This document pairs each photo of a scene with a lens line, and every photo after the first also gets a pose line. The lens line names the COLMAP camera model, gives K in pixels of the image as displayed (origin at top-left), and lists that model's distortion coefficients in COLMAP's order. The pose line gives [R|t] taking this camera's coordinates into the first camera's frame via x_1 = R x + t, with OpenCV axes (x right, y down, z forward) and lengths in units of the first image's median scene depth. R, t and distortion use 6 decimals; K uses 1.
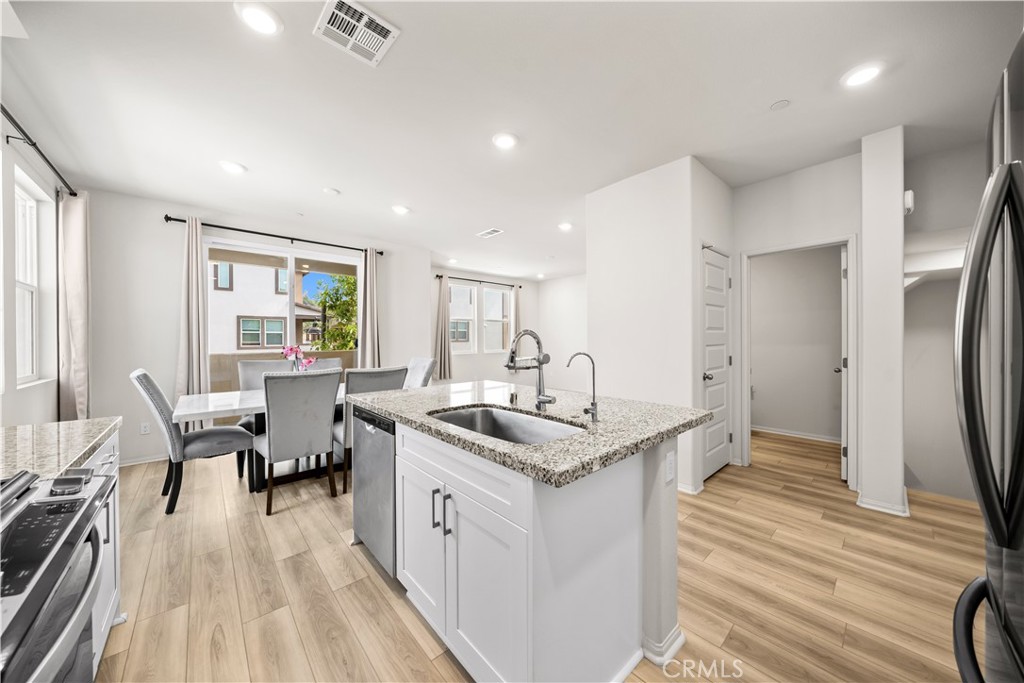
lens RADIAL K [[348.1, 0, 503.6], [0, 348.1, 338.7], [0, 0, 1]] dist [-0.001345, -0.000268]
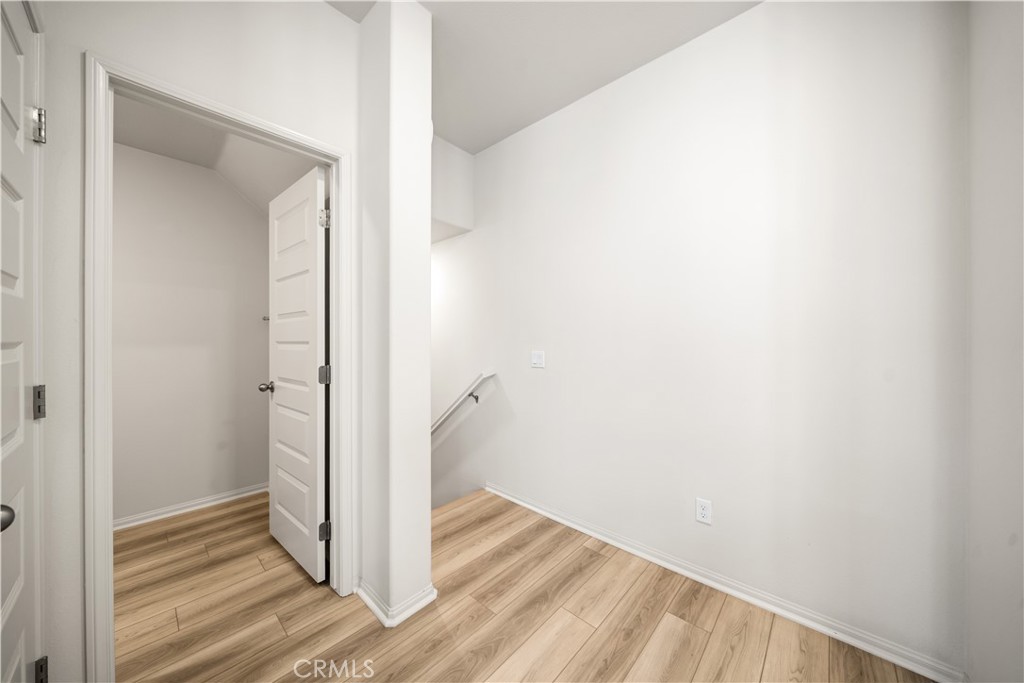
lens RADIAL K [[348.1, 0, 513.7], [0, 348.1, 340.2], [0, 0, 1]] dist [-0.001345, -0.000268]
pose [[-0.105695, 0.008148, 0.994365, 0.368092], [0.001375, 0.999967, -0.008048, 0.020041], [-0.994398, 0.000517, -0.105703, 0.718191]]
